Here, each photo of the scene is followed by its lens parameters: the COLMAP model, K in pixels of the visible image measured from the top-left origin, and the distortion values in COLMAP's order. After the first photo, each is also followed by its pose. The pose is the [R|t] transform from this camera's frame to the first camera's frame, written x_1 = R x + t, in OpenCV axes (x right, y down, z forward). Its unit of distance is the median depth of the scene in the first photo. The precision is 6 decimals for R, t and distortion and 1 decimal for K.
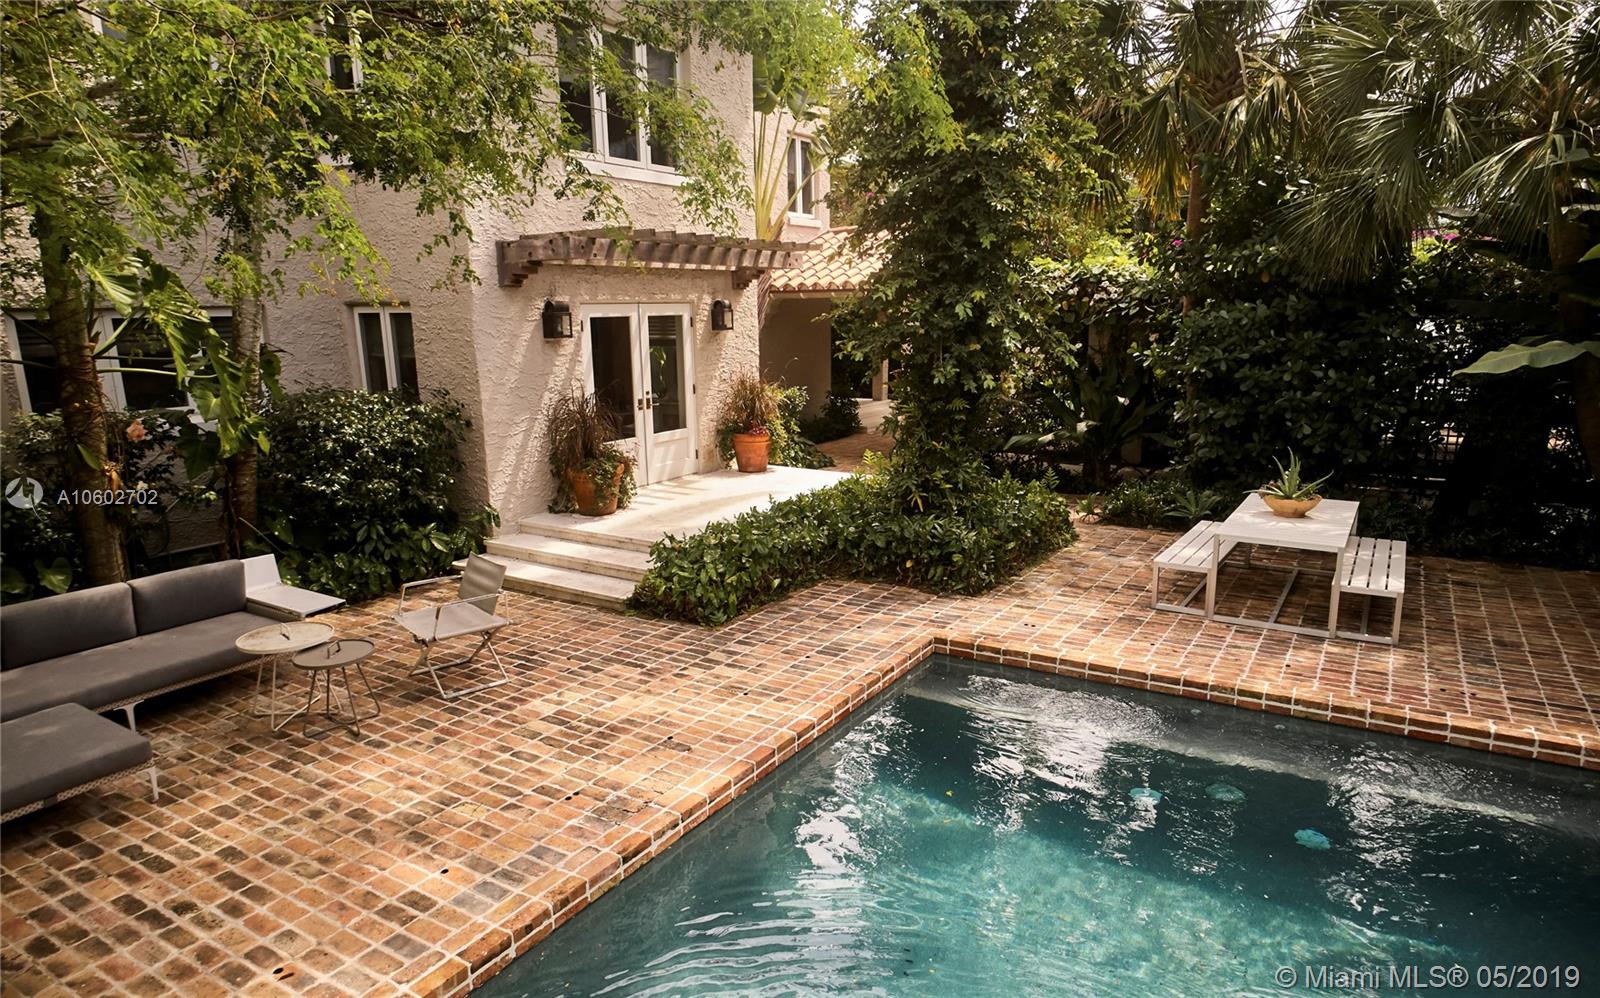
lens RADIAL K [[948.7, 0, 836.4], [0, 948.7, 500.5], [0, 0, 1]] dist [0.001306, -0.000882]
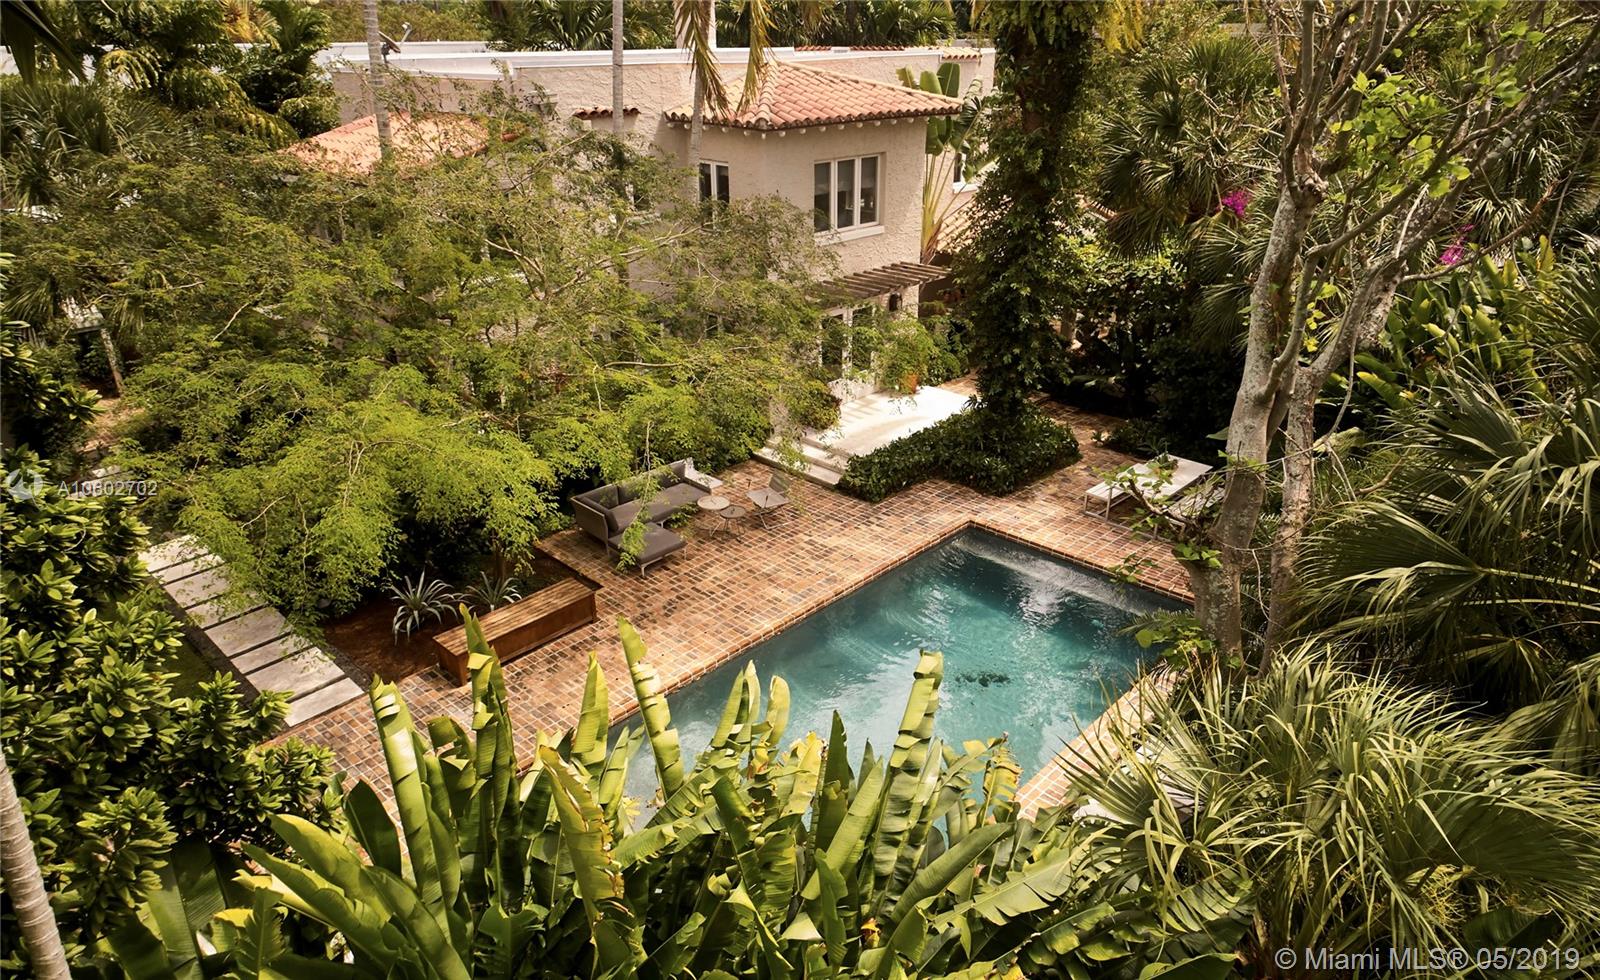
lens RADIAL K [[954.8, 0, 800.0], [0, 954.8, 490.0], [0, 0, 1]] dist [-0.000886, -0.000082]
pose [[0.970576, 0.100344, -0.218890, 0.185481], [-0.046731, 0.970245, 0.237574, -0.408258], [0.236216, -0.220355, 0.946385, -1.122626]]
